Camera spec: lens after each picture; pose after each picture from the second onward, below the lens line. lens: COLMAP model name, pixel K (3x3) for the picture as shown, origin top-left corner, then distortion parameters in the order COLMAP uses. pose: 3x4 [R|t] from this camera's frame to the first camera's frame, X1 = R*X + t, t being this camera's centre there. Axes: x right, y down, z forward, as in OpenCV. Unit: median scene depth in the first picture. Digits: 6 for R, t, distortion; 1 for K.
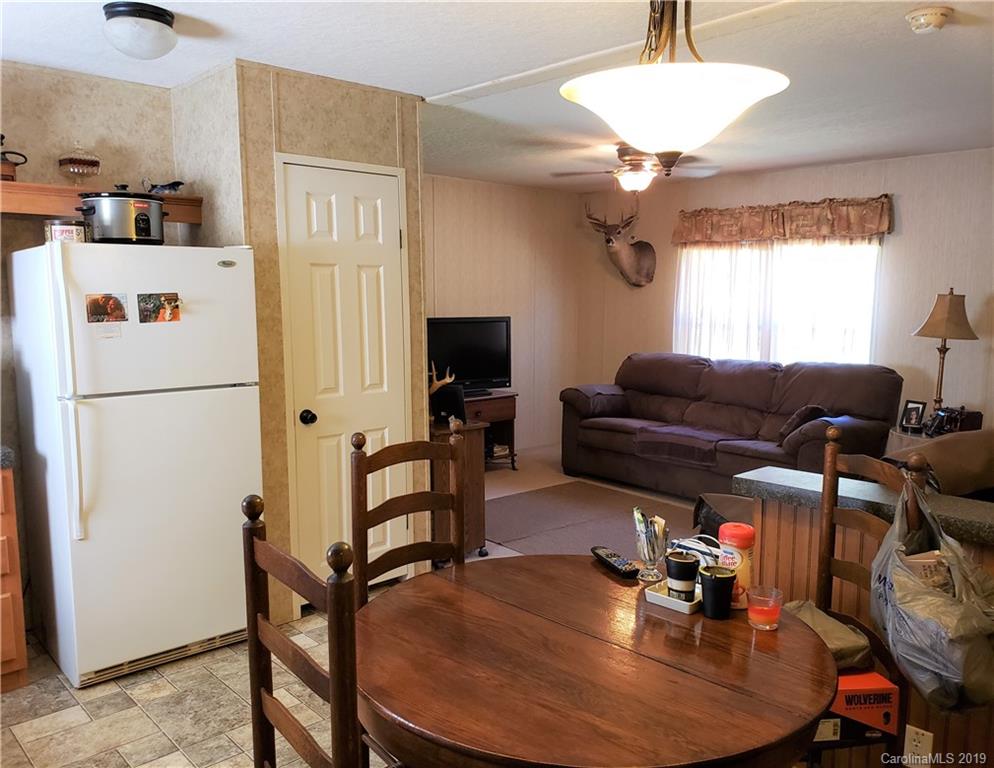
lens RADIAL K [[803.2, 0, 496.8], [0, 803.2, 388.9], [0, 0, 1]] dist [0.005650, -0.010097]
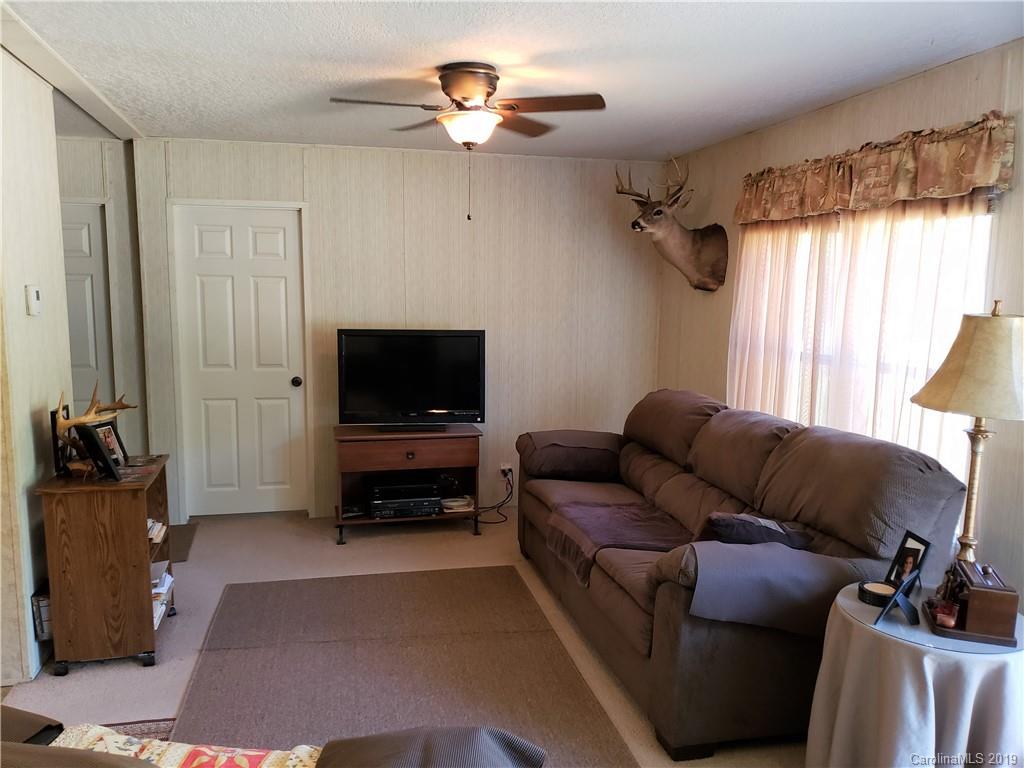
lens RADIAL K [[810.8, 0, 512.5], [0, 810.8, 384.0], [0, 0, 1]] dist [0.014163, 0.001534]
pose [[0.872076, 0.062380, -0.485378, 0.208237], [-0.067270, 0.997708, 0.007361, -0.023789], [0.484725, 0.026232, 0.874273, 0.177897]]
